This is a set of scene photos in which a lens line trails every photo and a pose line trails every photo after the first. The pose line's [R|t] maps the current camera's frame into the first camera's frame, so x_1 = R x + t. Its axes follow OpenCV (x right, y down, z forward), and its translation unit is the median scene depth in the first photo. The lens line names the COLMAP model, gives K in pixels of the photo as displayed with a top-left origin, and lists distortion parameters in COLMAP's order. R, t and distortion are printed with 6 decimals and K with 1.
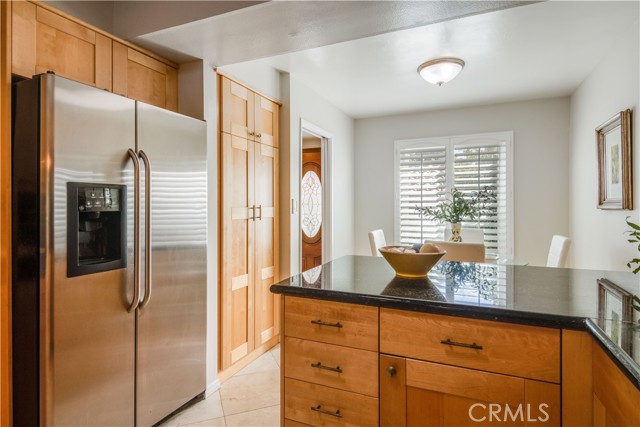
lens RADIAL K [[354.5, 0, 313.7], [0, 354.5, 204.6], [0, 0, 1]] dist [0.006043, -0.000337]
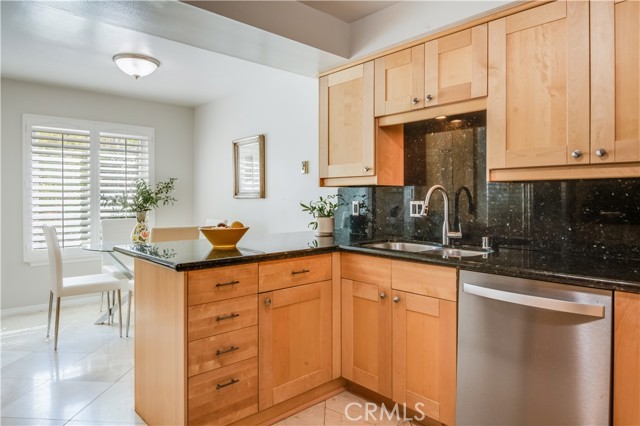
lens RADIAL K [[403.8, 0, 328.6], [0, 403.8, 200.4], [0, 0, 1]] dist [-0.012852, -0.003683]
pose [[0.383149, -0.006272, 0.923665, -0.533069], [-0.002122, 0.999968, 0.007670, 0.007906], [-0.923684, -0.004899, 0.383123, 0.039014]]
